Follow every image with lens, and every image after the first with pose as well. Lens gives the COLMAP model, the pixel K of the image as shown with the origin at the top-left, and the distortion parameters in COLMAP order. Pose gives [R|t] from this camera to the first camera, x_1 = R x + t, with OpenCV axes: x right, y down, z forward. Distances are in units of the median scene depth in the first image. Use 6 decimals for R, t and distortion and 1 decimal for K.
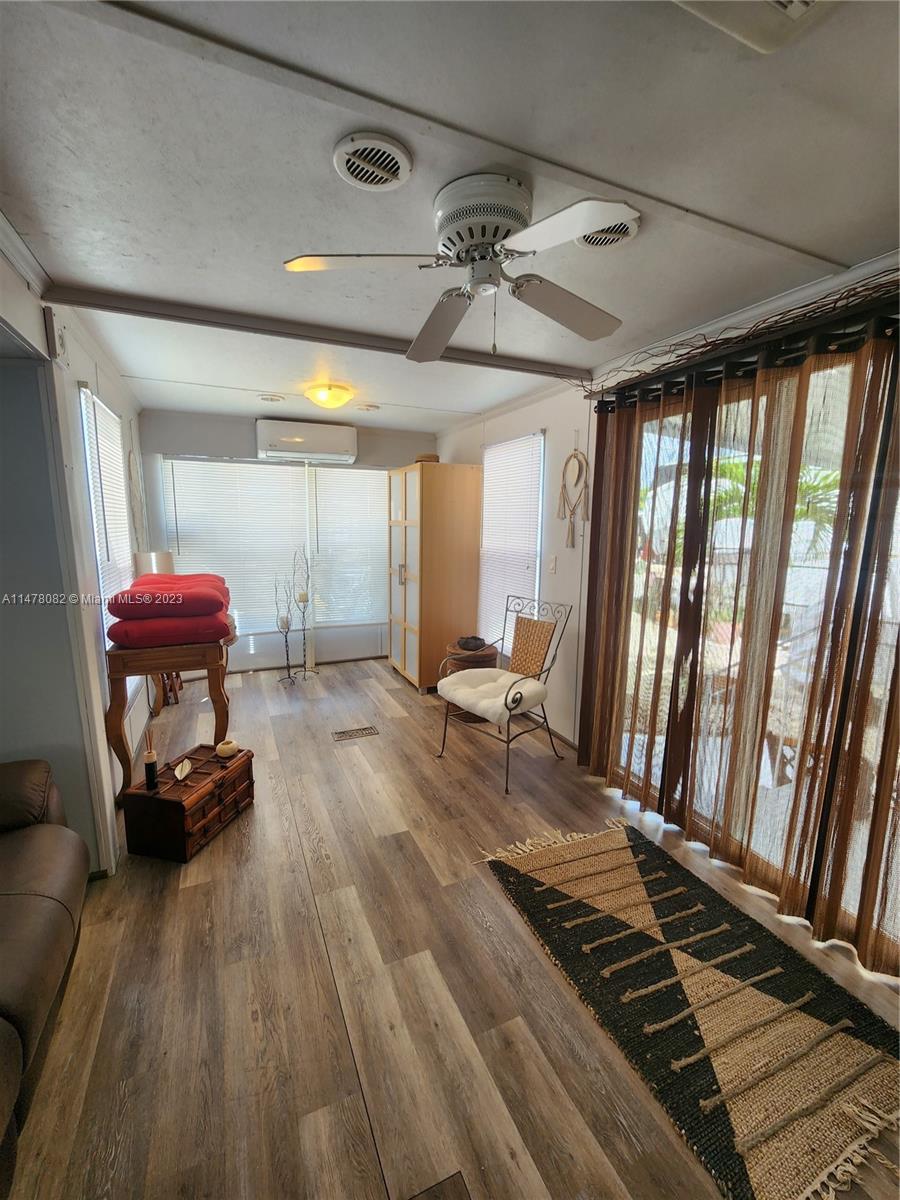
lens RADIAL K [[489.5, 0, 438.6], [0, 489.5, 600.8], [0, 0, 1]] dist [0.005350, -0.005954]
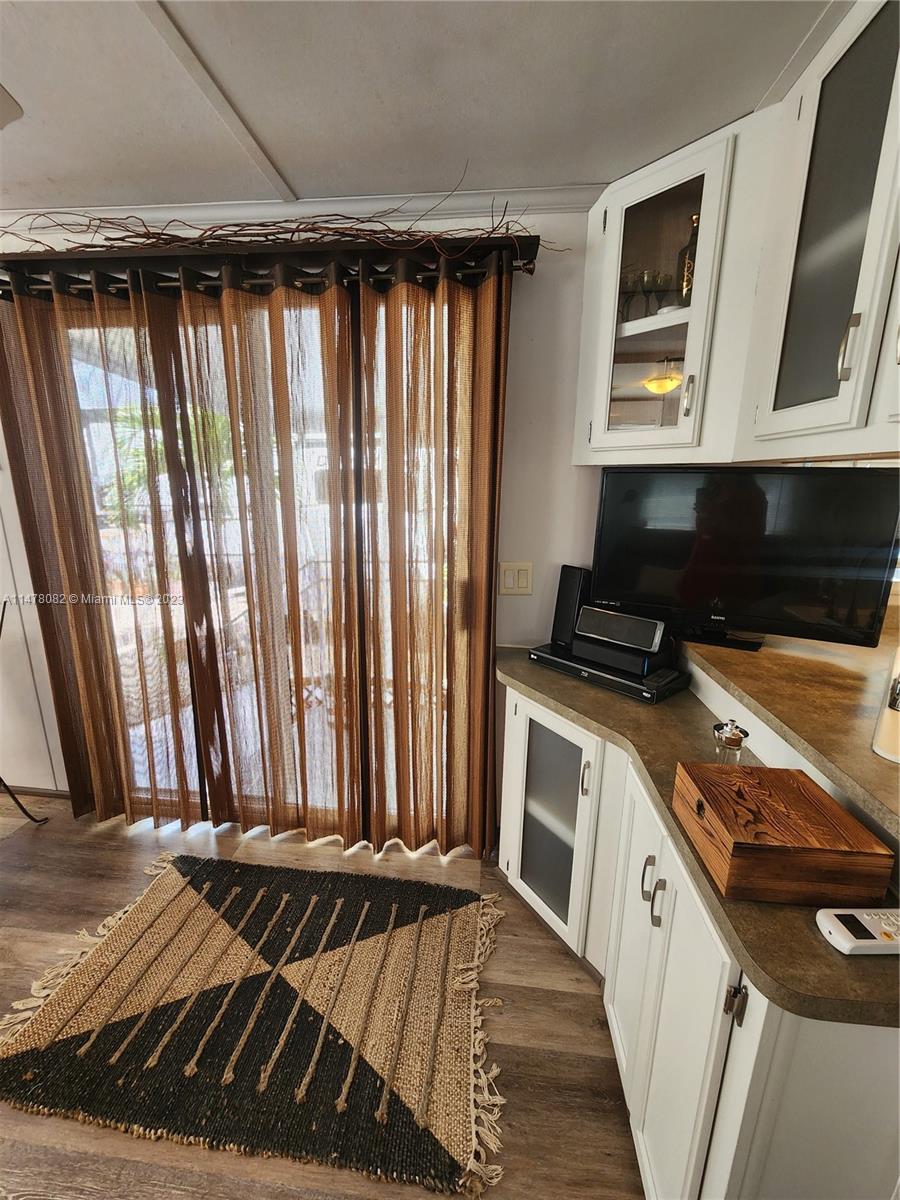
lens RADIAL K [[494.8, 0, 438.1], [0, 494.8, 597.8], [0, 0, 1]] dist [0.000592, -0.000513]
pose [[0.498896, -0.201186, 0.842987, 0.006171], [0.134095, 0.978888, 0.154260, -0.024617], [-0.856225, 0.036080, 0.515342, 0.214758]]
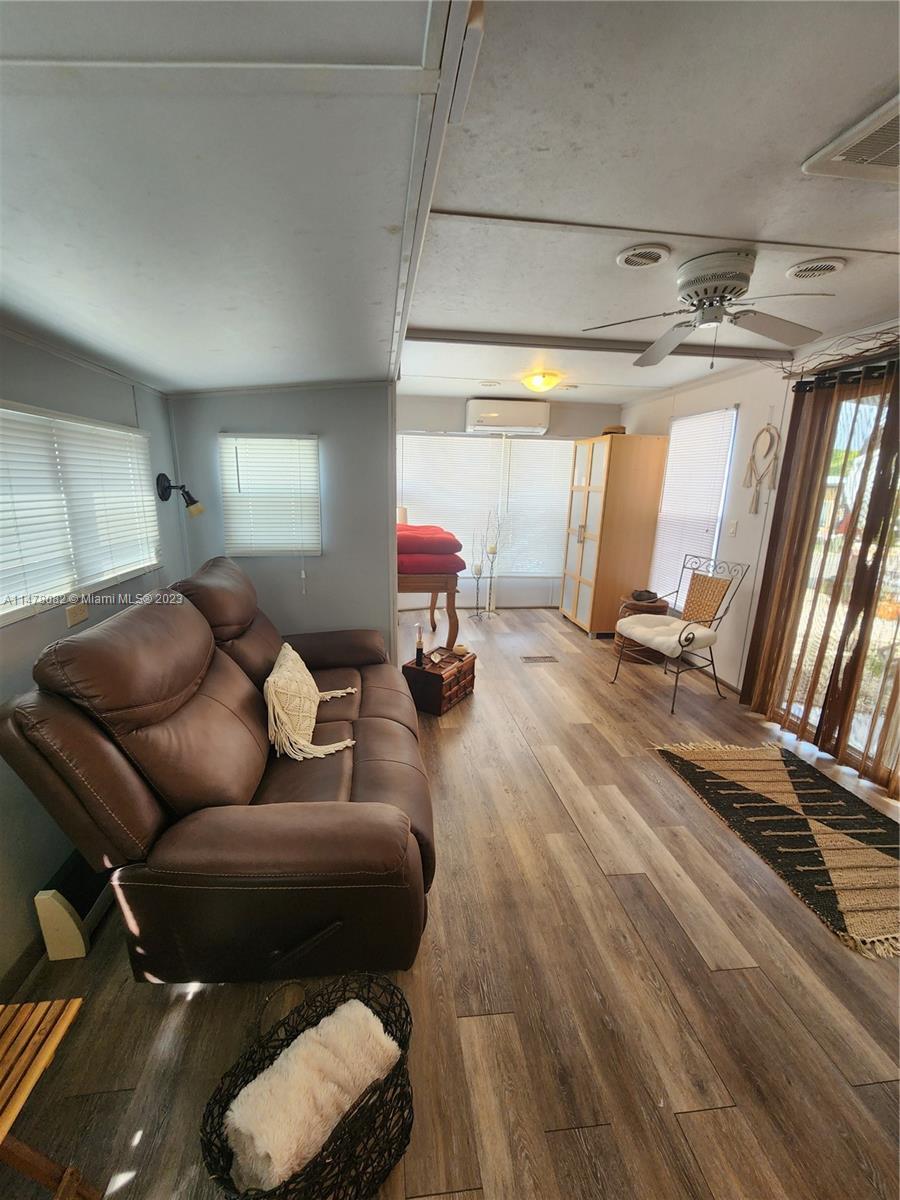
lens RADIAL K [[493.5, 0, 433.7], [0, 493.5, 602.0], [0, 0, 1]] dist [-0.000346, -0.001912]
pose [[0.955428, 0.081156, -0.283850, -0.122874], [-0.060524, 0.994897, 0.080732, 0.061049], [0.288953, -0.059954, 0.955464, -0.399913]]
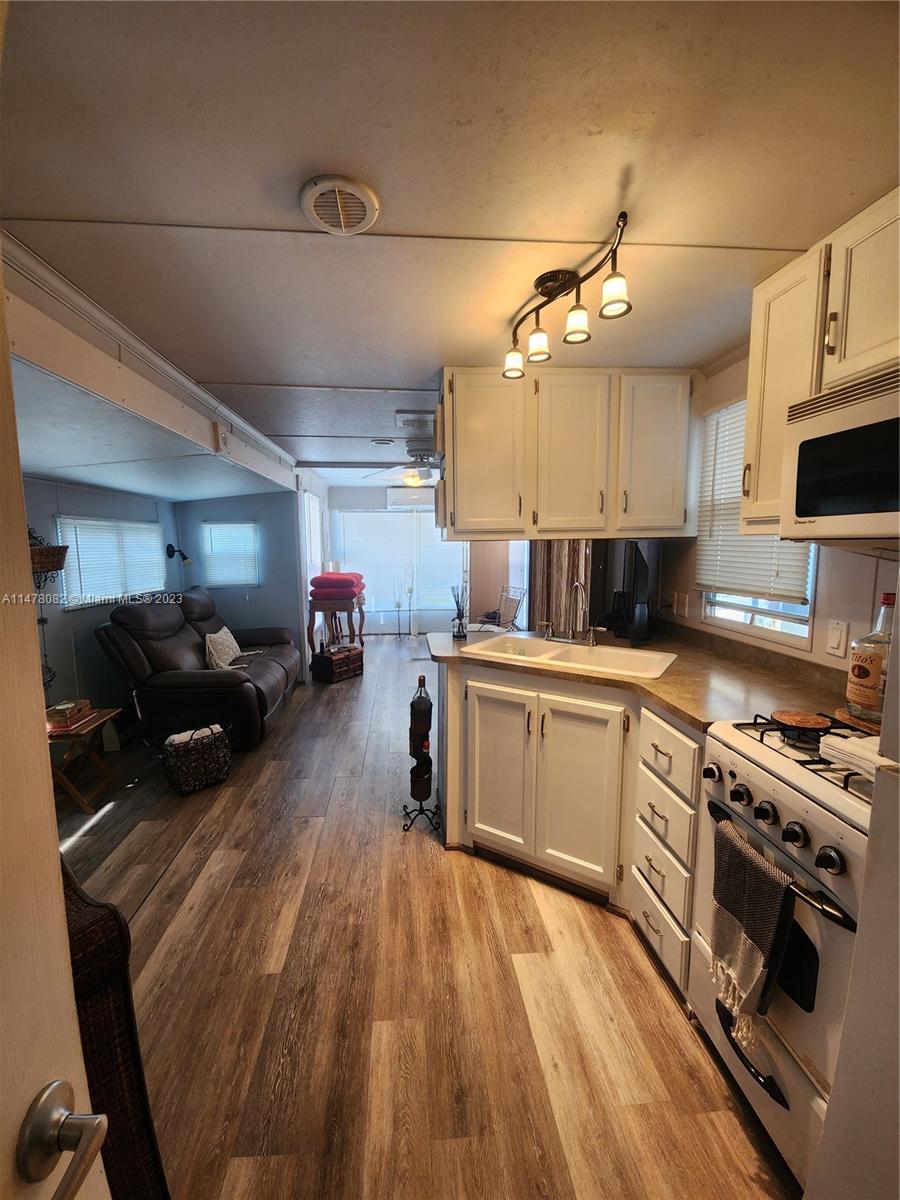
lens RADIAL K [[489.5, 0, 438.6], [0, 489.5, 600.8], [0, 0, 1]] dist [0.005350, -0.005954]
pose [[0.943849, 0.027225, -0.329254, 0.733746], [-0.041323, 0.998501, -0.035895, 0.169989], [0.327783, 0.047485, 0.943559, -1.087074]]
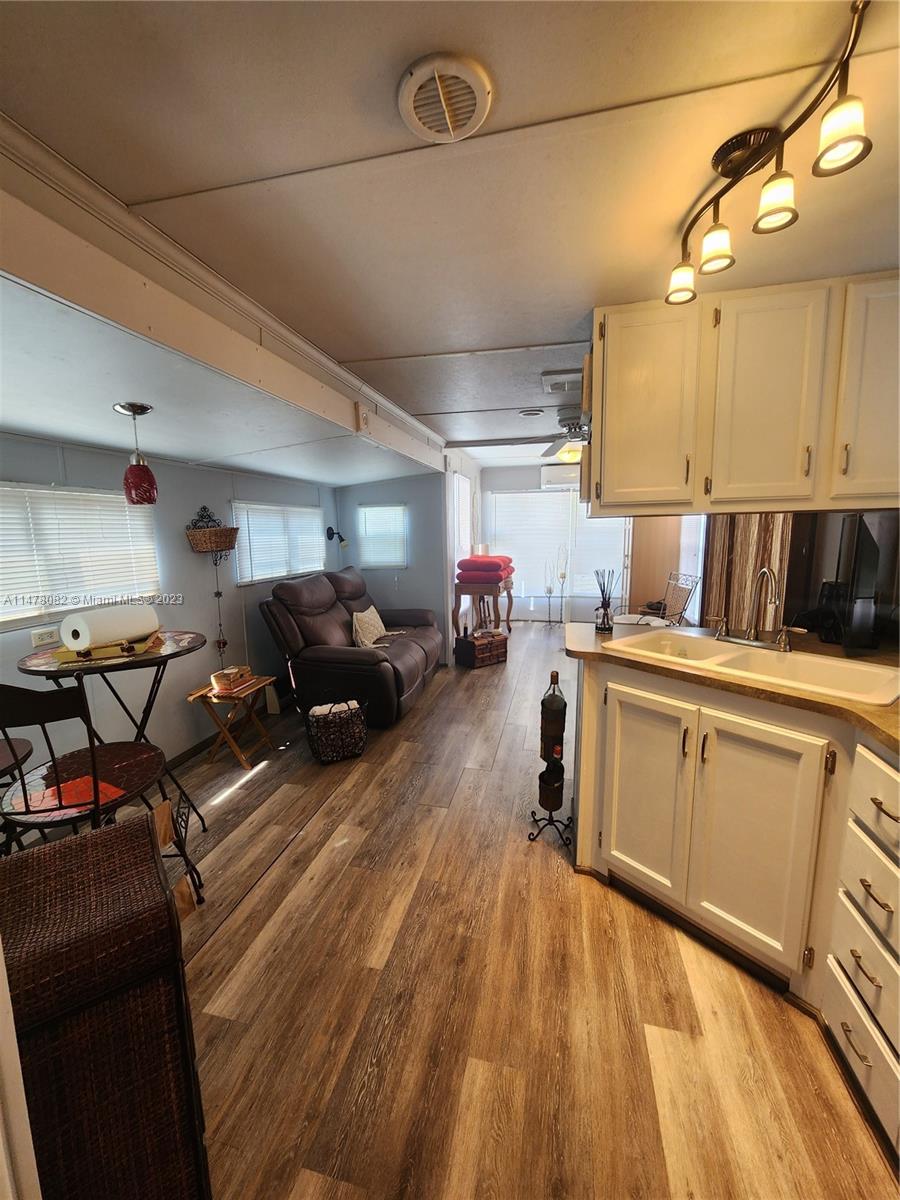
lens RADIAL K [[492.8, 0, 436.7], [0, 492.8, 599.7], [0, 0, 1]] dist [0.001402, -0.003356]
pose [[0.789377, 0.070690, -0.609826, 0.739163], [-0.079734, 0.996740, 0.012331, 0.165993], [0.608709, 0.038890, 0.792440, -0.976339]]
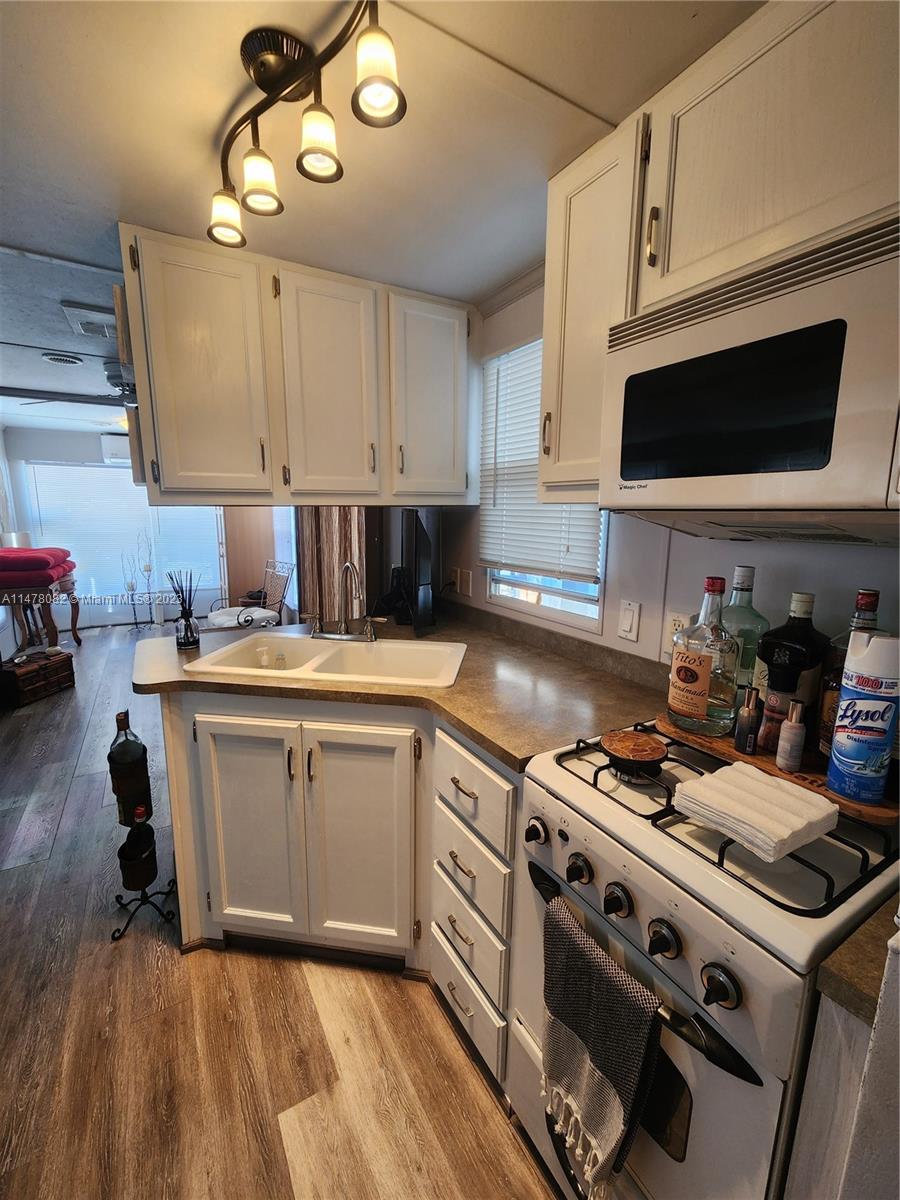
lens RADIAL K [[494.8, 0, 438.1], [0, 494.8, 597.8], [0, 0, 1]] dist [0.000592, -0.000513]
pose [[0.994331, -0.017956, 0.104798, 0.729177], [0.016281, 0.999726, 0.016820, 0.128490], [-0.105072, -0.015018, 0.994351, -0.834575]]
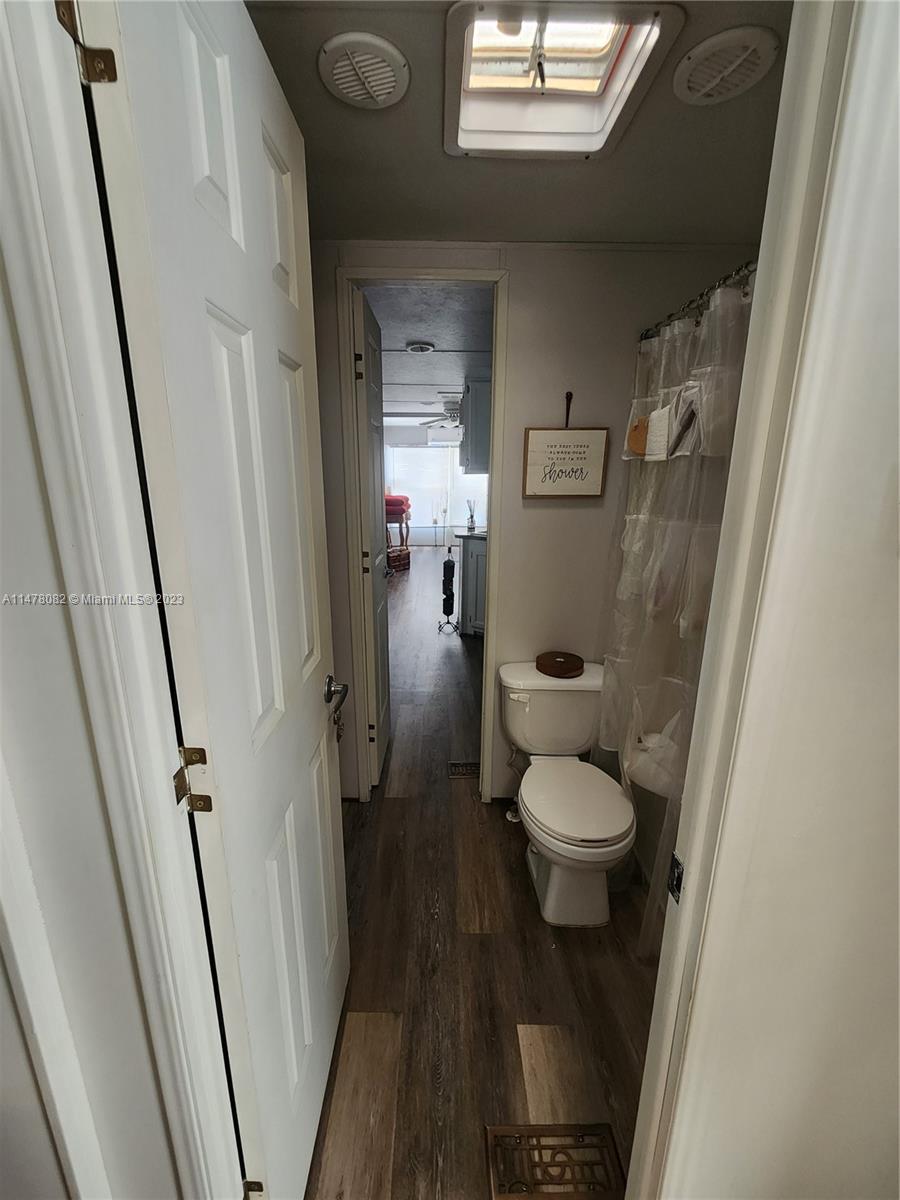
lens RADIAL K [[489.2, 0, 450.0], [0, 489.2, 600.0], [0, 0, 1]] dist [-0.000333, -0.000319]
pose [[0.926395, 0.099178, -0.363259, 1.109321], [-0.064128, 0.992152, 0.107339, 0.296099], [0.371053, -0.076143, 0.925484, -1.971297]]
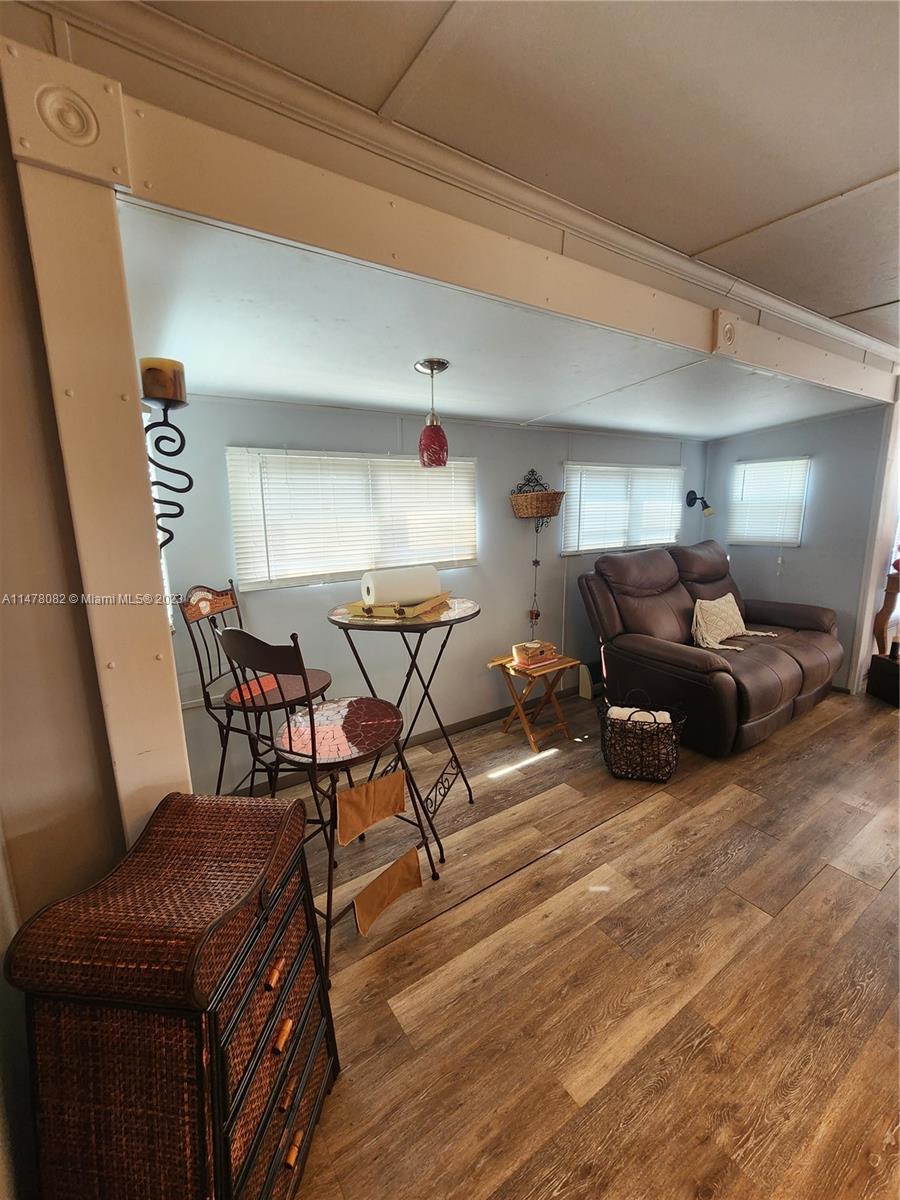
lens RADIAL K [[491.6, 0, 431.6], [0, 491.6, 600.5], [0, 0, 1]] dist [0.001415, -0.002902]
pose [[0.161518, 0.184164, -0.969534, 0.652822], [-0.138549, 0.976935, 0.162488, 0.138155], [0.977096, 0.108083, 0.183308, -0.739712]]
